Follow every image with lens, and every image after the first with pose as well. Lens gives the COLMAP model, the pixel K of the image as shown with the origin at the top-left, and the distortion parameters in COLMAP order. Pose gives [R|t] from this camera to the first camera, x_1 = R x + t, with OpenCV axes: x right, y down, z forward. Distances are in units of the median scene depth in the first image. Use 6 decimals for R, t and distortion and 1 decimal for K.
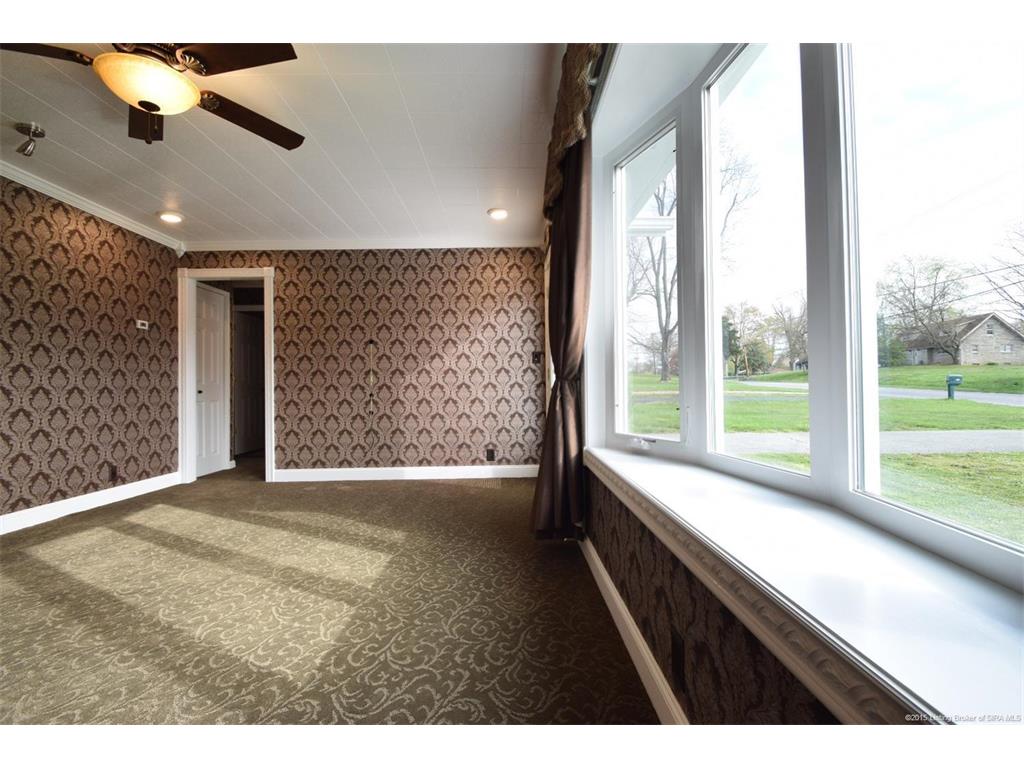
lens RADIAL K [[478.7, 0, 512.2], [0, 478.7, 353.0], [0, 0, 1]] dist [0.011960, -0.020749]
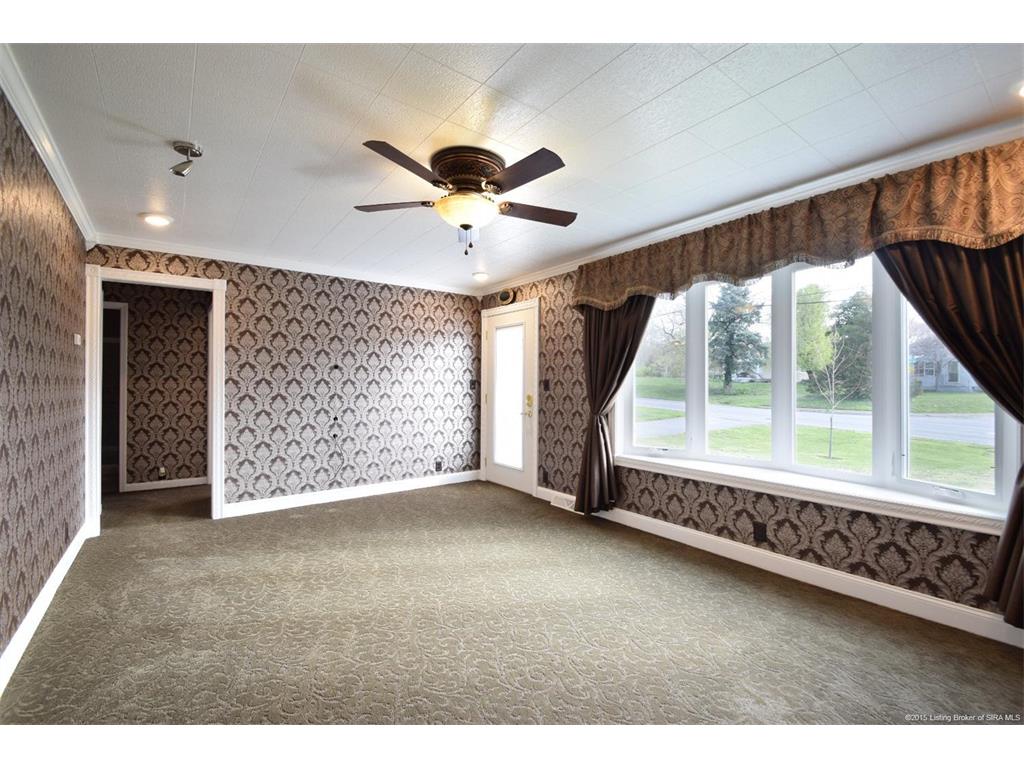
lens RADIAL K [[446.8, 0, 511.9], [0, 446.8, 382.4], [0, 0, 1]] dist [0.011389, -0.015449]
pose [[0.806828, 0.018427, 0.590499, -0.555020], [-0.019772, 0.999796, -0.004184, 0.006462], [-0.590455, -0.008299, 0.807028, 0.001227]]
